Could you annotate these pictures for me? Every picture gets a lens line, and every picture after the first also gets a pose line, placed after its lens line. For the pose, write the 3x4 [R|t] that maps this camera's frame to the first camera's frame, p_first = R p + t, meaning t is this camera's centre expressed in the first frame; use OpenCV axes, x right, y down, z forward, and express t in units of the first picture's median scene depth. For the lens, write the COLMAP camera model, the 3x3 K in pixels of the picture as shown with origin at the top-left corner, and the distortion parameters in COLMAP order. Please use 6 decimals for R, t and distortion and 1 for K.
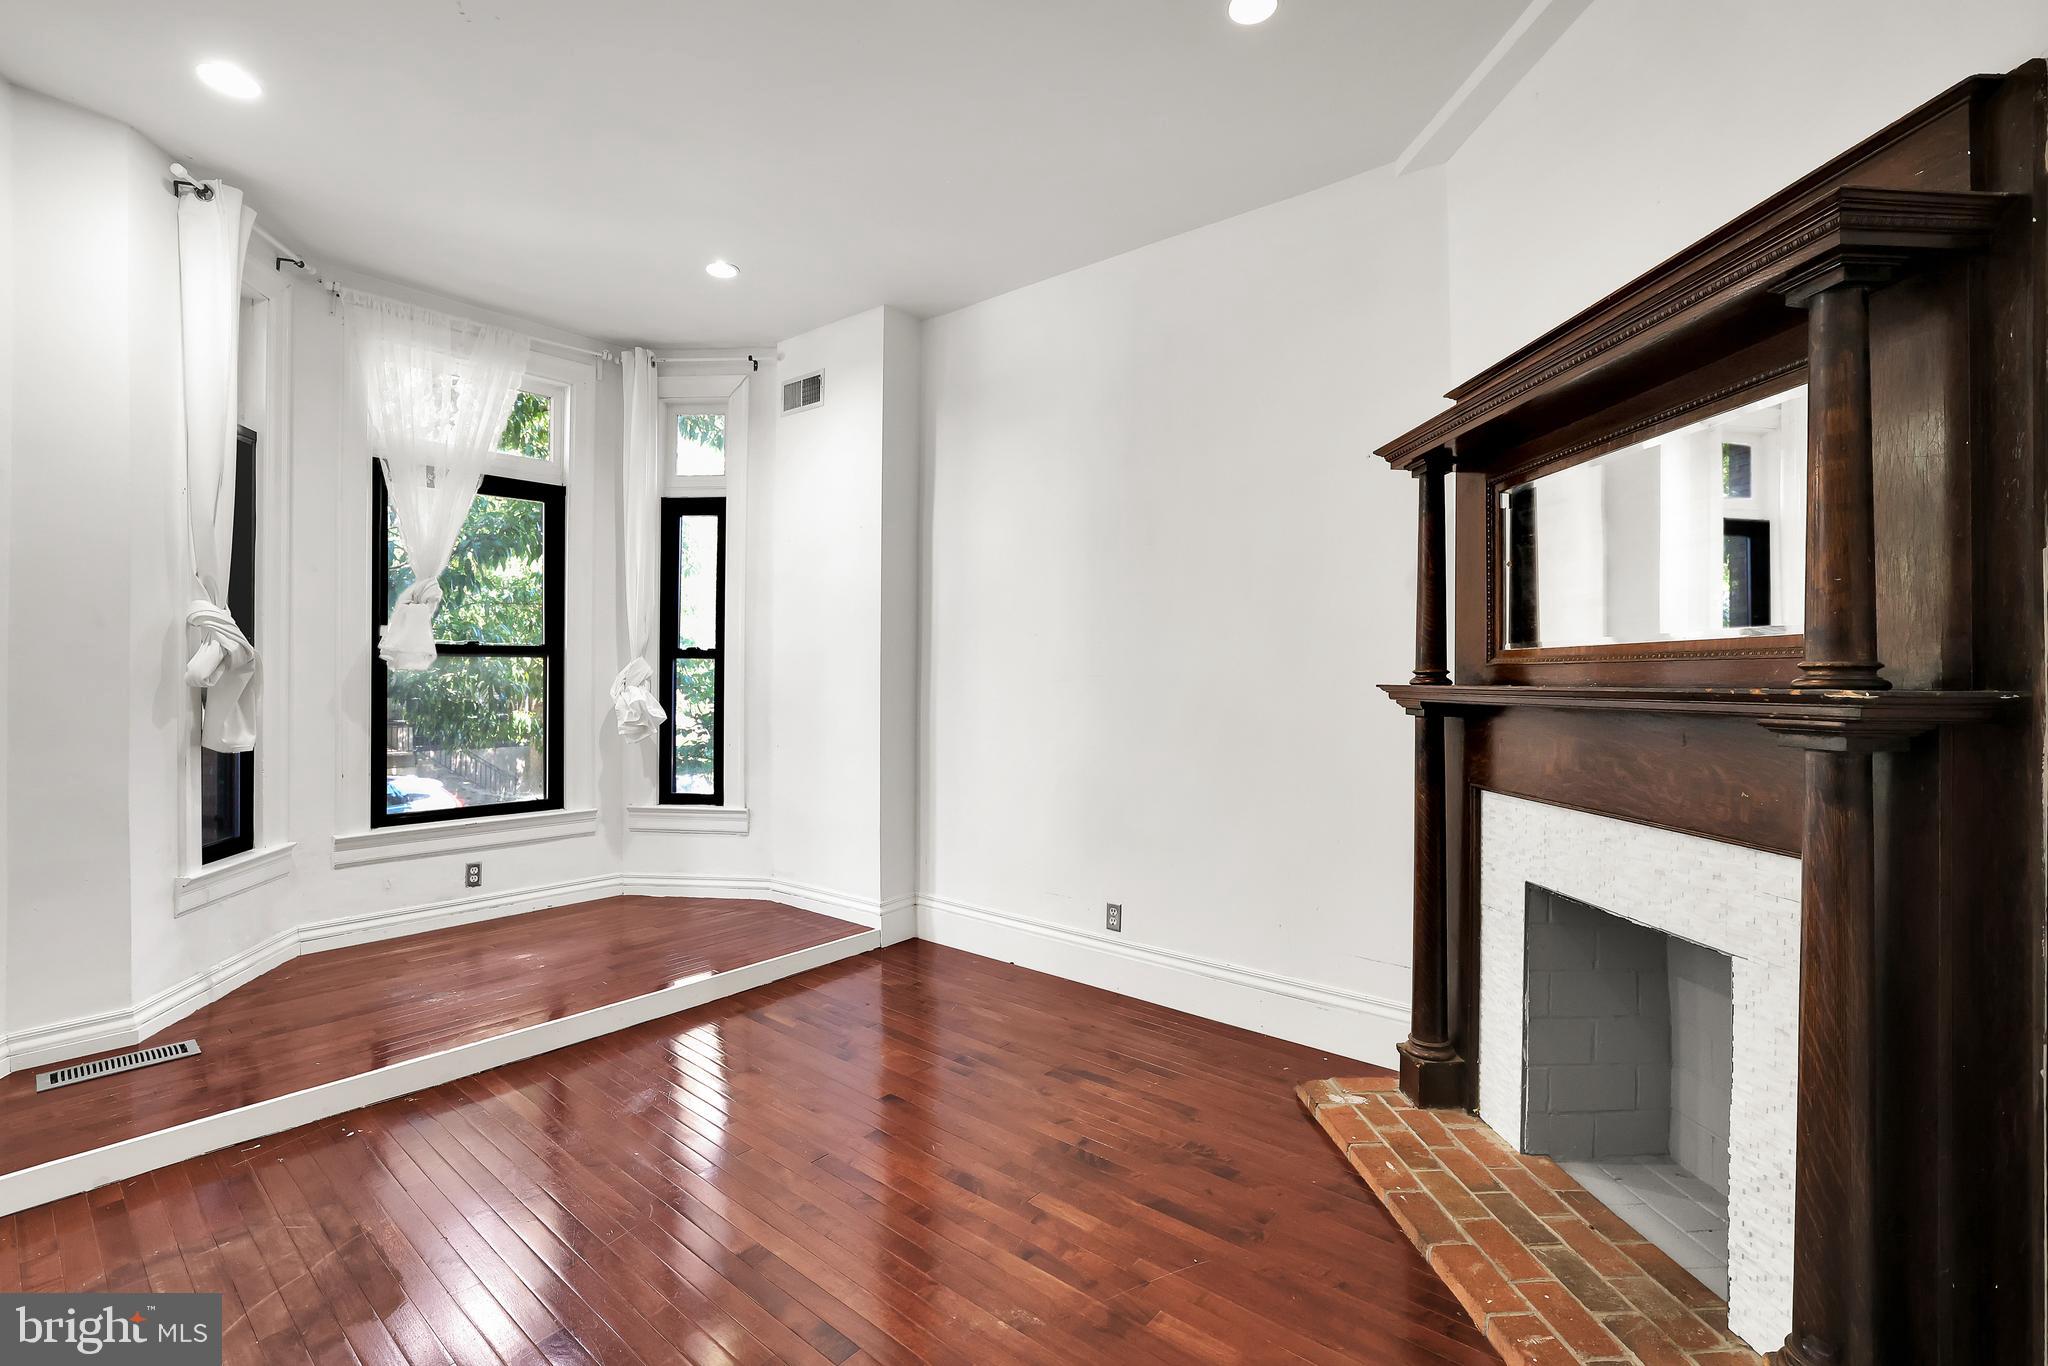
lens RADIAL K [[899.3, 0, 1013.4], [0, 899.3, 676.1], [0, 0, 1]] dist [-0.051445, 0.020271]
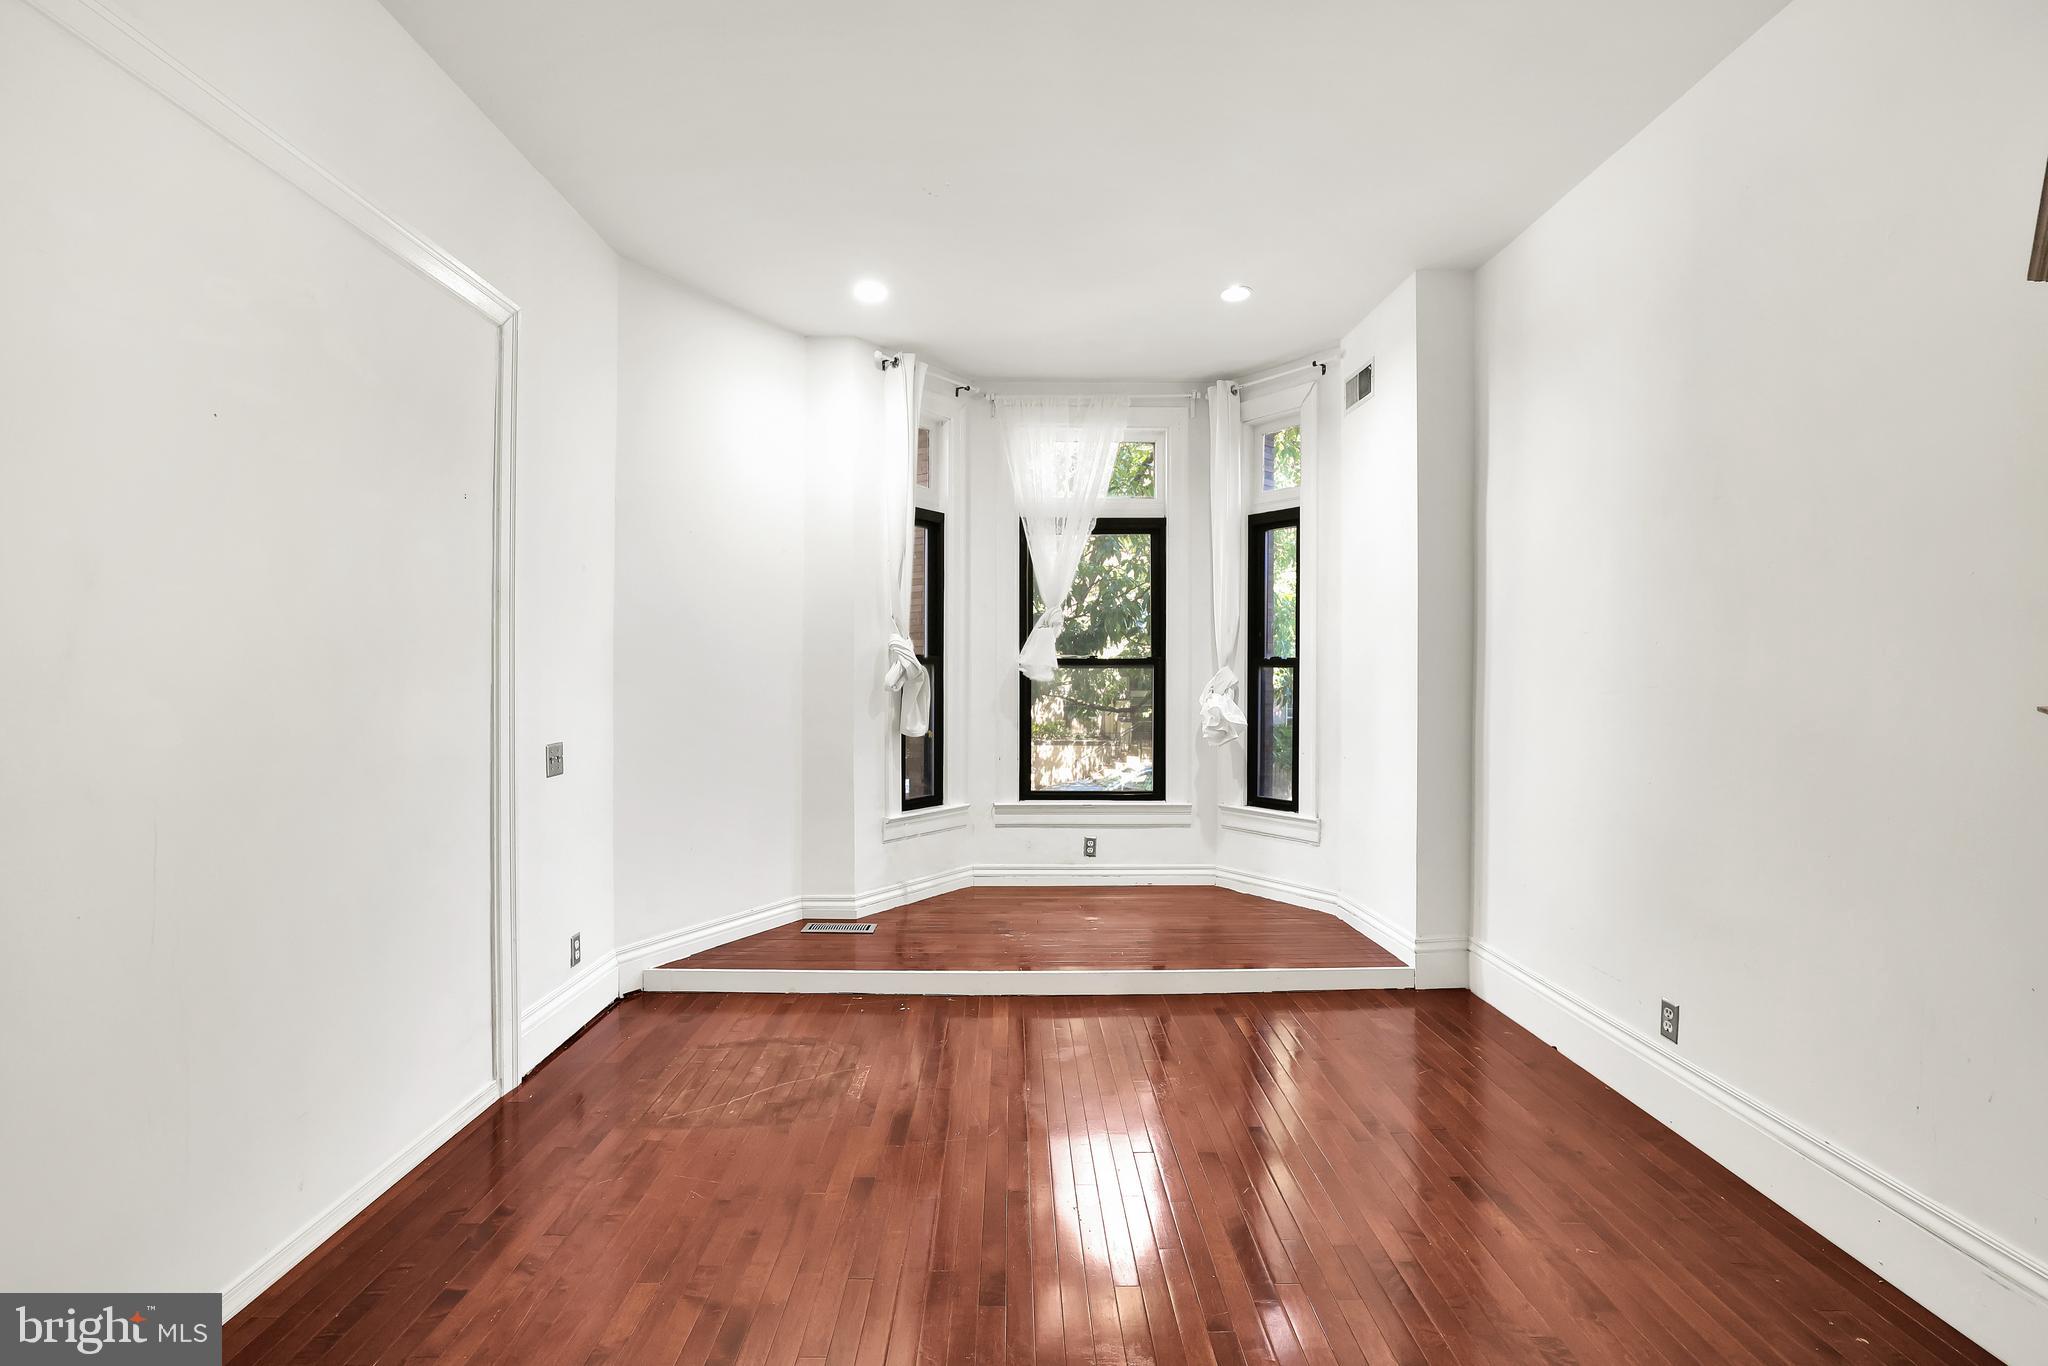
lens RADIAL K [[899.3, 0, 1013.4], [0, 899.3, 676.1], [0, 0, 1]] dist [-0.051445, 0.020271]
pose [[0.641357, -0.003902, -0.767233, 0.274783], [-0.000753, 0.999983, -0.005715, -0.003972], [0.767243, 0.004243, 0.641343, 0.121915]]
